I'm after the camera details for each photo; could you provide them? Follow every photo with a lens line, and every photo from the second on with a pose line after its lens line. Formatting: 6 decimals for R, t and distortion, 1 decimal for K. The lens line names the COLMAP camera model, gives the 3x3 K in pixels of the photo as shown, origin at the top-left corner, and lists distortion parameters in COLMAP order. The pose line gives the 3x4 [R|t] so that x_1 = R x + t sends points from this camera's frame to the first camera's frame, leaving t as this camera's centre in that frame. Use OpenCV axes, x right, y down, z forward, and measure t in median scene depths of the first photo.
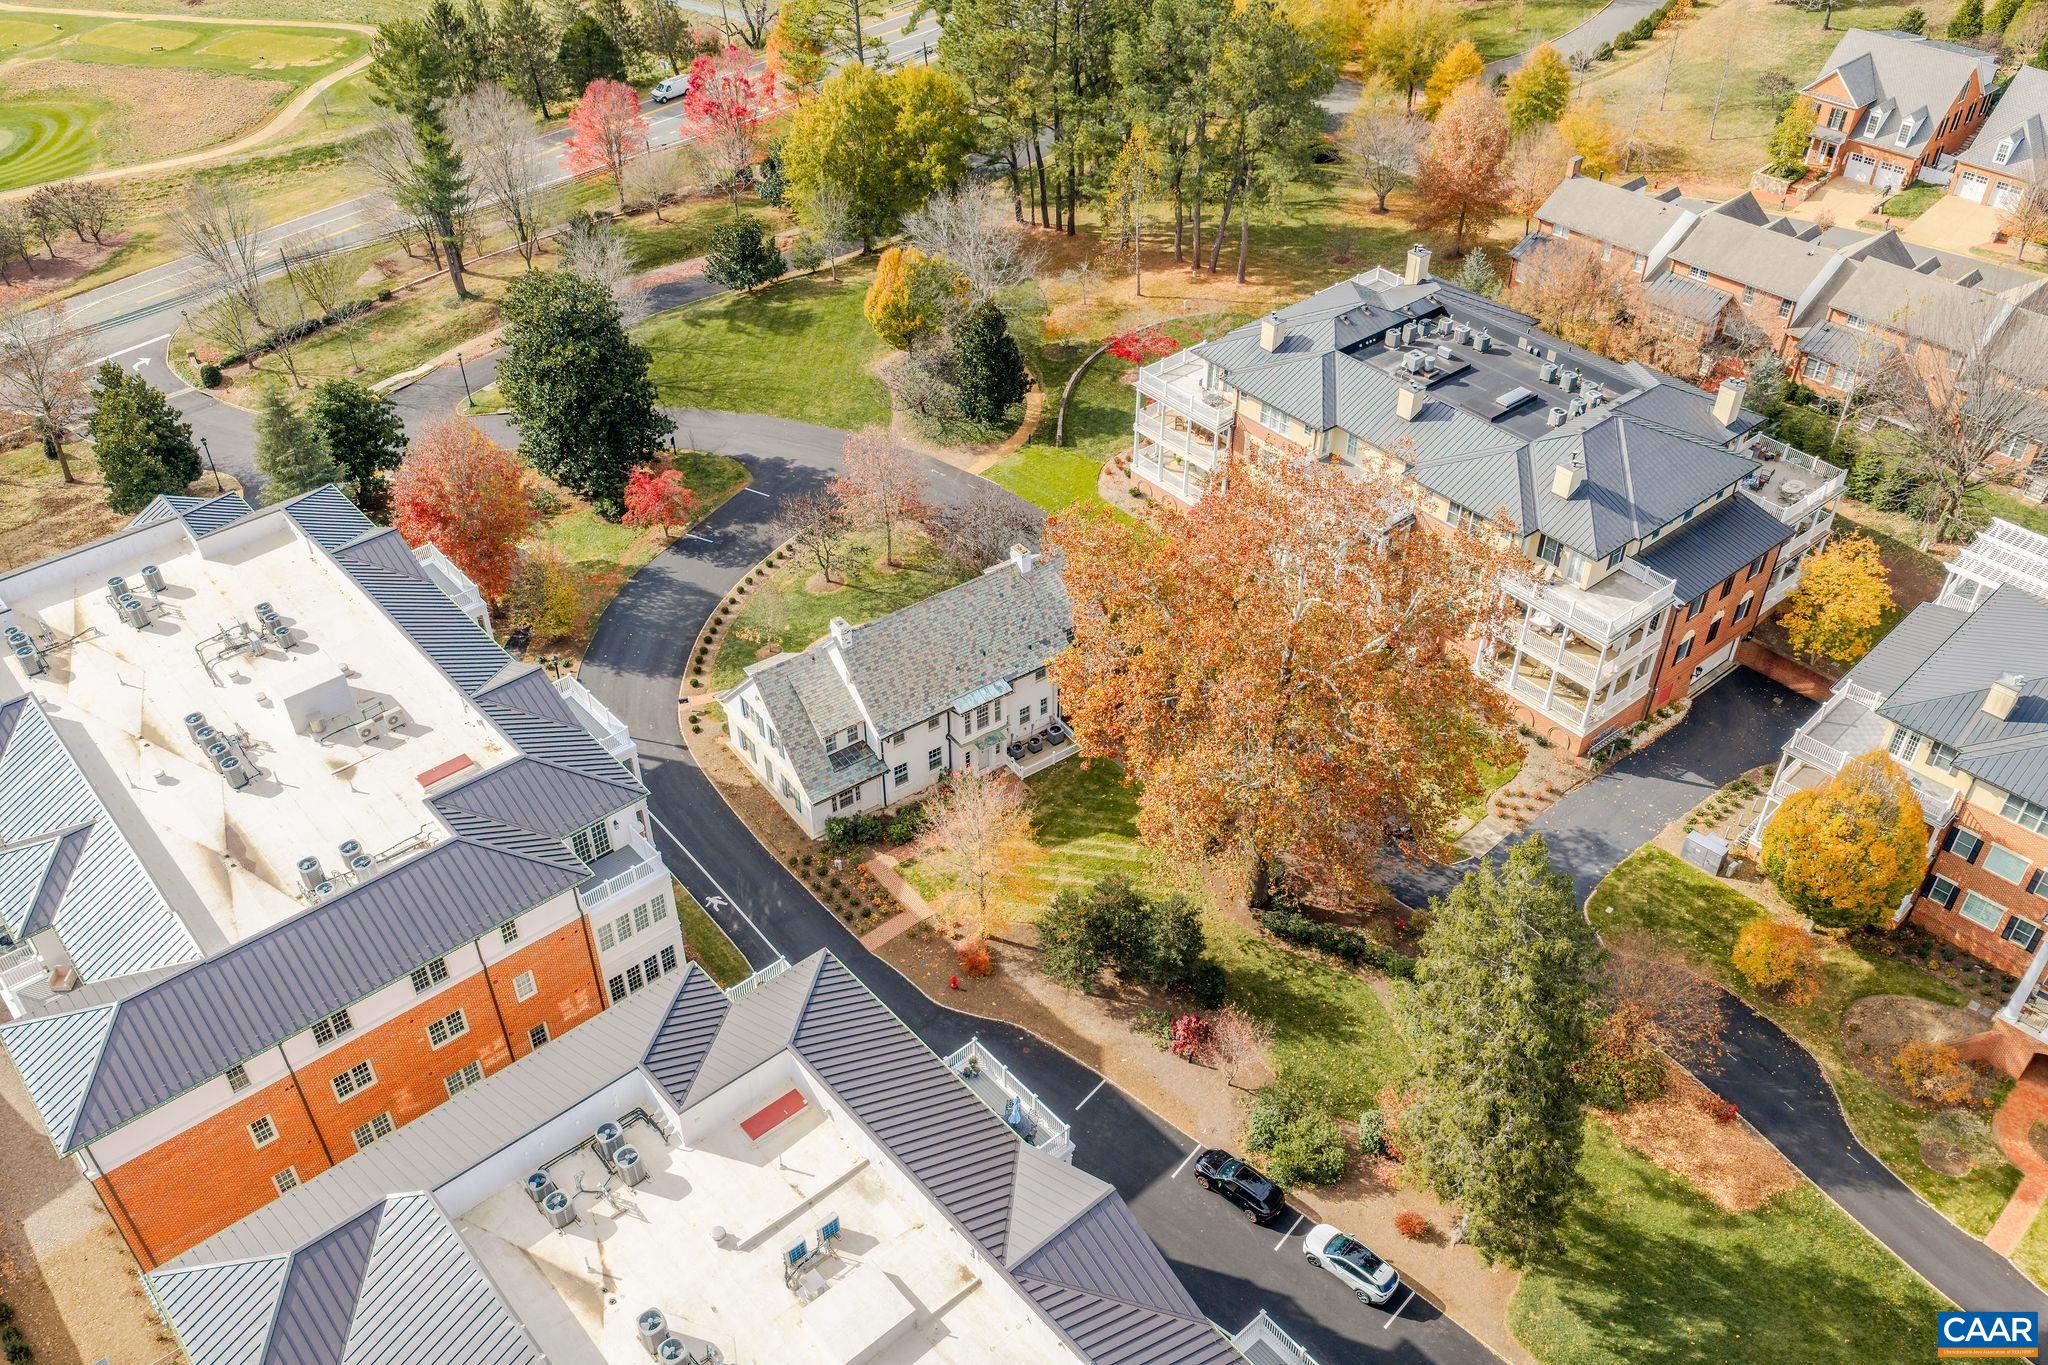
lens RADIAL K [[1688.9, 0, 1023.2], [0, 1688.9, 697.6], [0, 0, 1]] dist [0.013094, -0.026013]
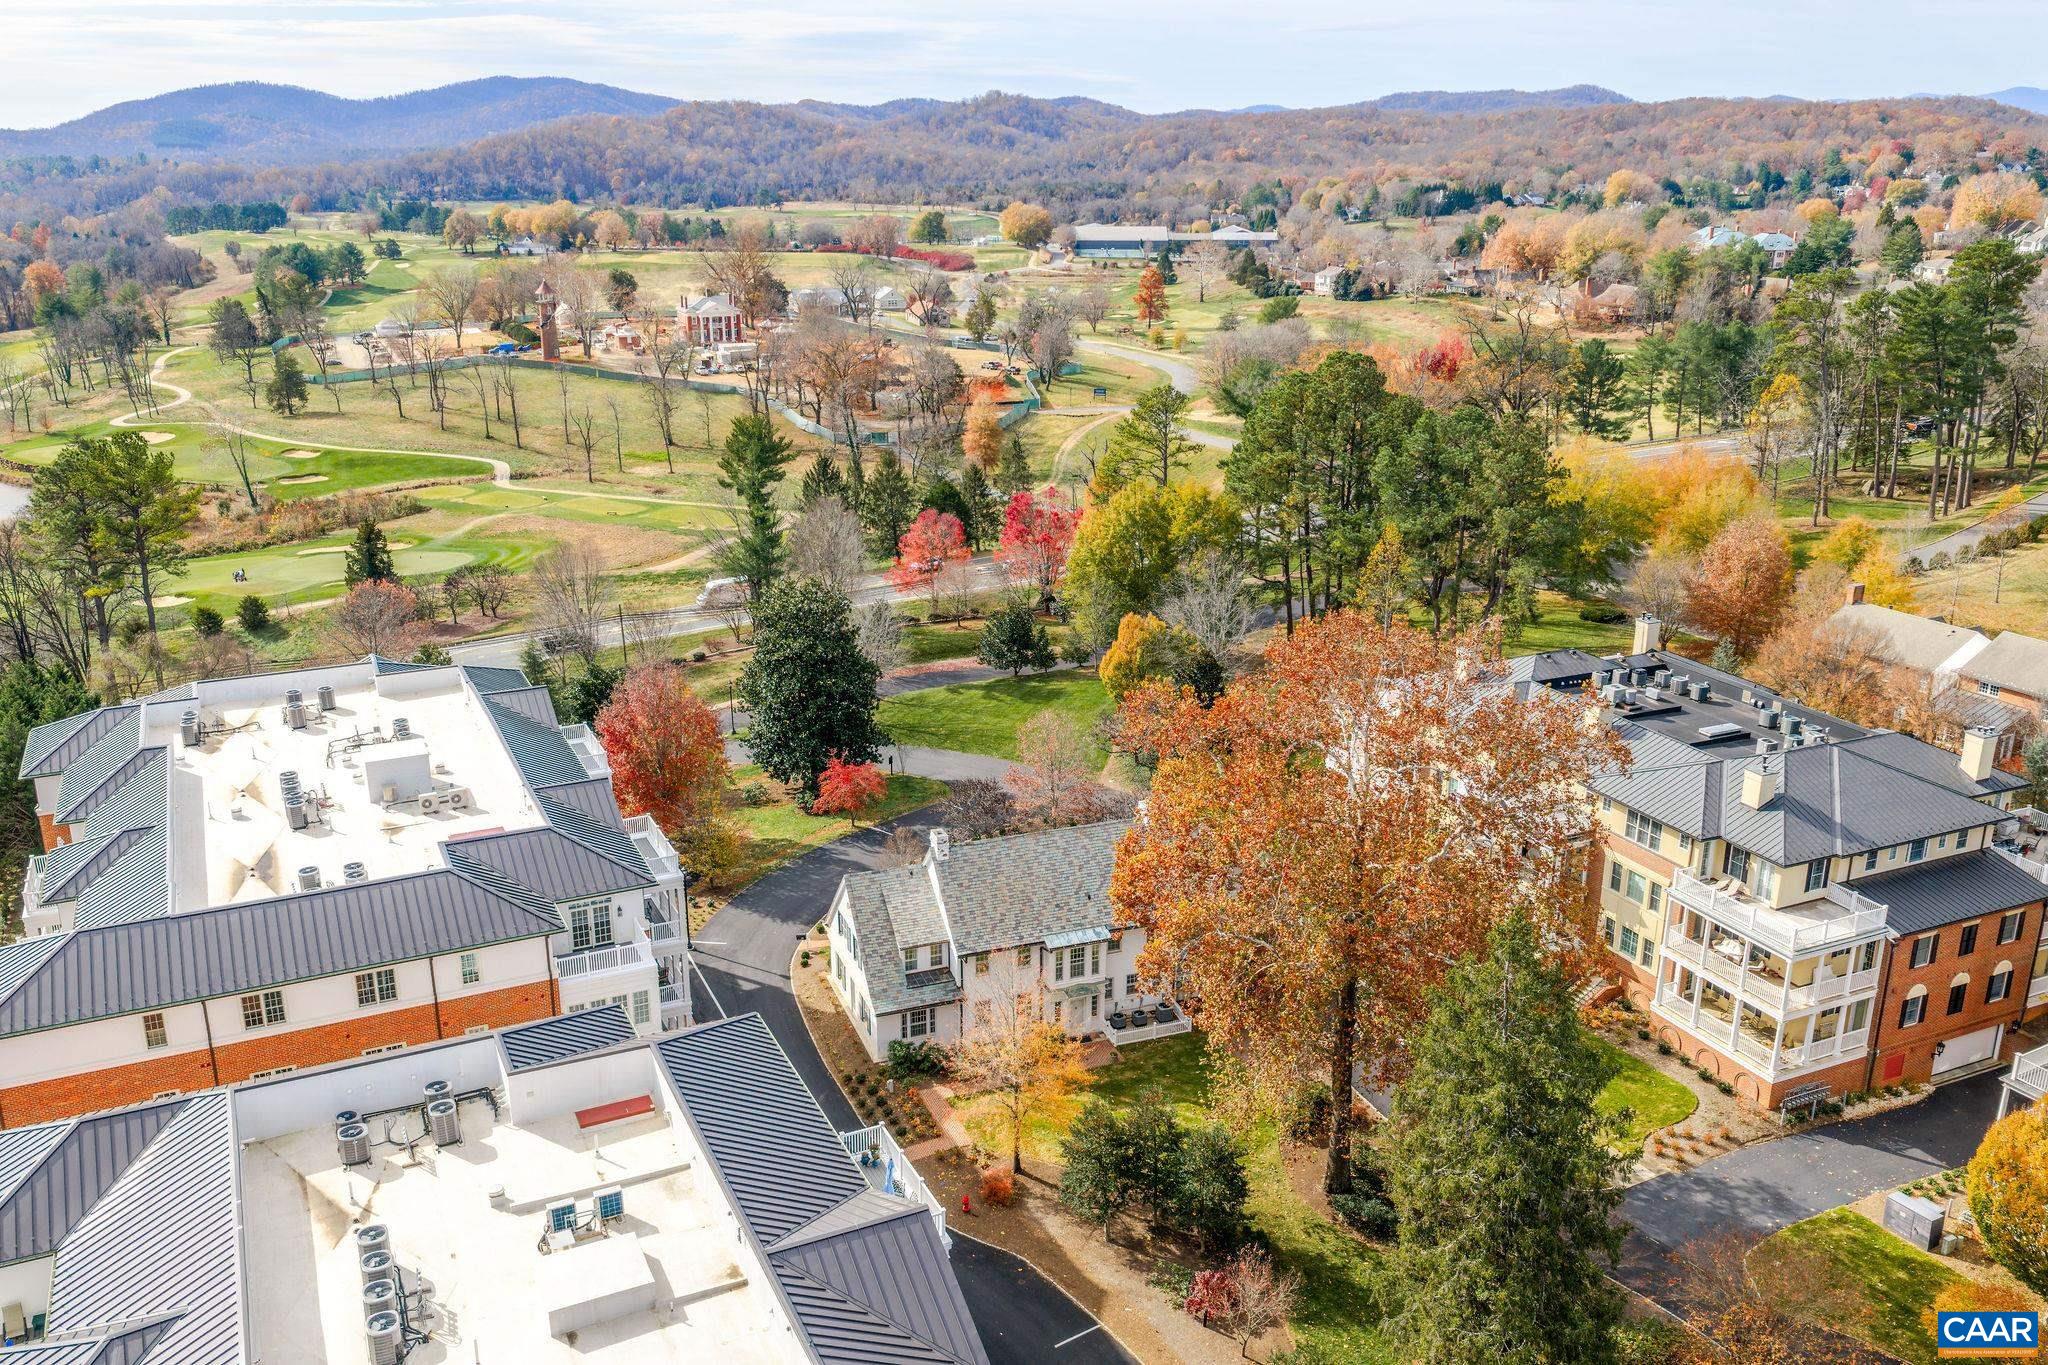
lens RADIAL K [[1688.9, 0, 1023.2], [0, 1688.9, 697.6], [0, 0, 1]] dist [0.013094, -0.026013]
pose [[0.964030, 0.086988, -0.251156, 0.156392], [-0.171003, 0.926383, -0.335518, 0.179403], [0.203480, 0.366398, 0.907936, 0.087119]]
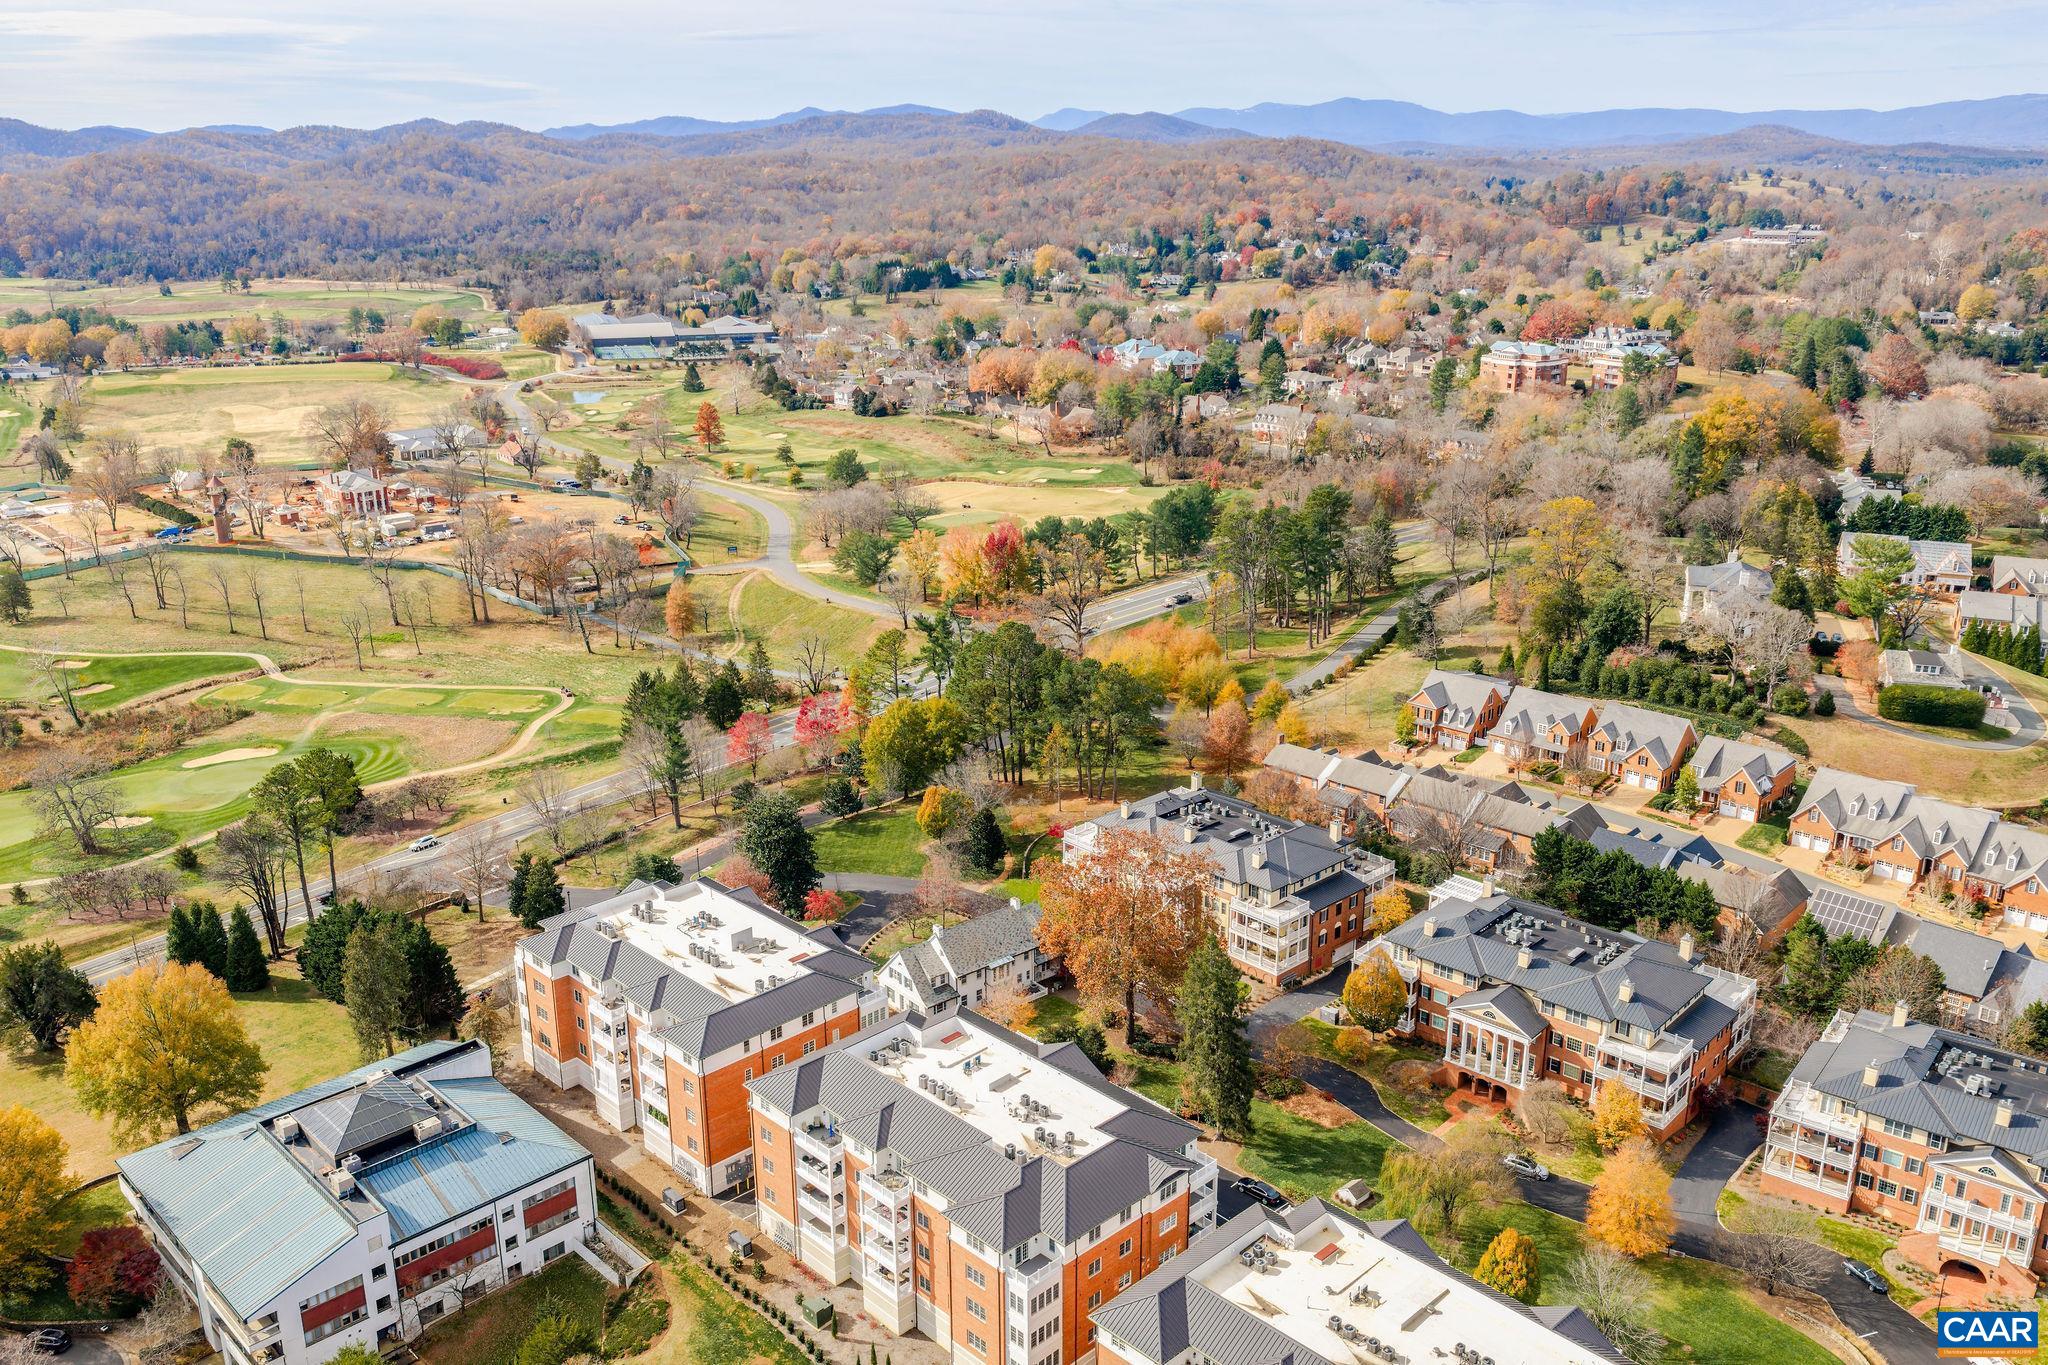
lens RADIAL K [[1688.9, 0, 1023.2], [0, 1688.9, 697.6], [0, 0, 1]] dist [0.013094, -0.026013]
pose [[0.998210, -0.022624, 0.055354, -0.100002], [0.040984, 0.932904, -0.357785, 0.425592], [-0.043545, 0.359414, 0.932162, -1.068192]]
